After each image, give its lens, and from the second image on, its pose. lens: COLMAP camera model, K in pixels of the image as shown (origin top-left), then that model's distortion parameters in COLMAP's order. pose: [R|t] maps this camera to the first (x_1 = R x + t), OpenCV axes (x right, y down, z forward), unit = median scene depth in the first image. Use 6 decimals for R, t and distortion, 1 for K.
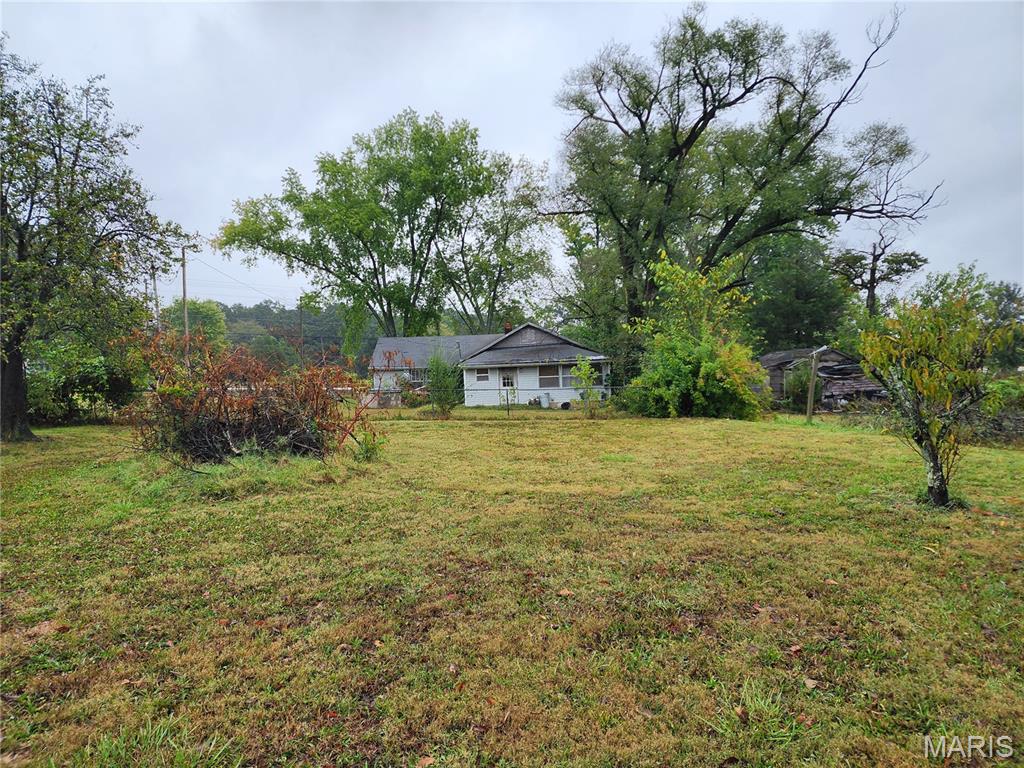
lens RADIAL K [[685.6, 0, 512.0], [0, 685.6, 384.0], [0, 0, 1]] dist [0.003415, 0.000659]
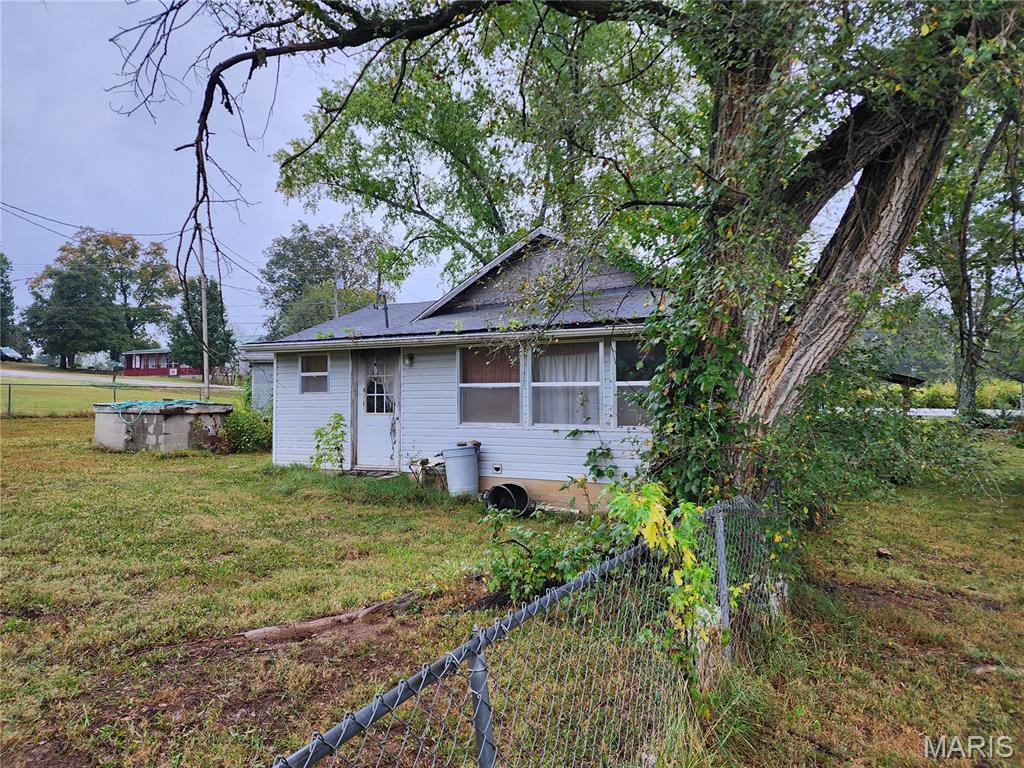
lens RADIAL K [[685.6, 0, 512.0], [0, 685.6, 384.0], [0, 0, 1]] dist [0.003415, 0.000659]
pose [[0.835156, 0.025779, -0.549408, 0.214256], [-0.038982, 0.999163, -0.012375, -0.007912], [0.548629, 0.031752, 0.835463, 0.756152]]
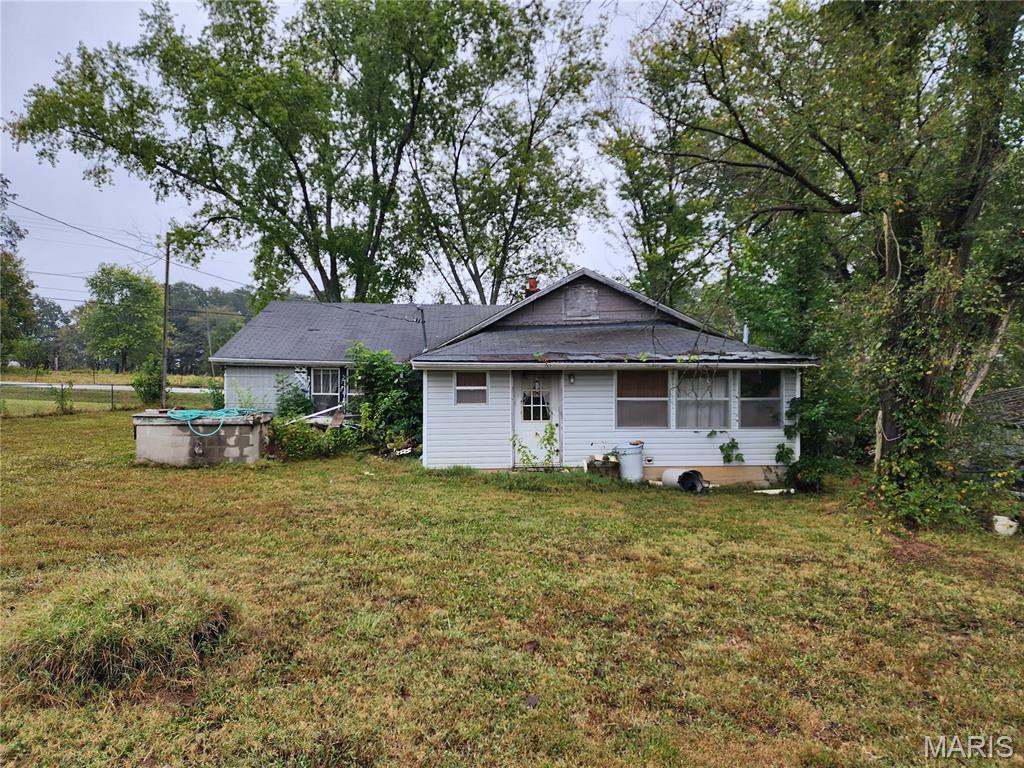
lens RADIAL K [[685.6, 0, 512.0], [0, 685.6, 384.0], [0, 0, 1]] dist [0.003415, 0.000659]
pose [[0.999124, 0.041786, -0.002117, -0.019136], [-0.041795, 0.999116, -0.004554, -0.014282], [0.001925, 0.004639, 0.999987, 0.603071]]
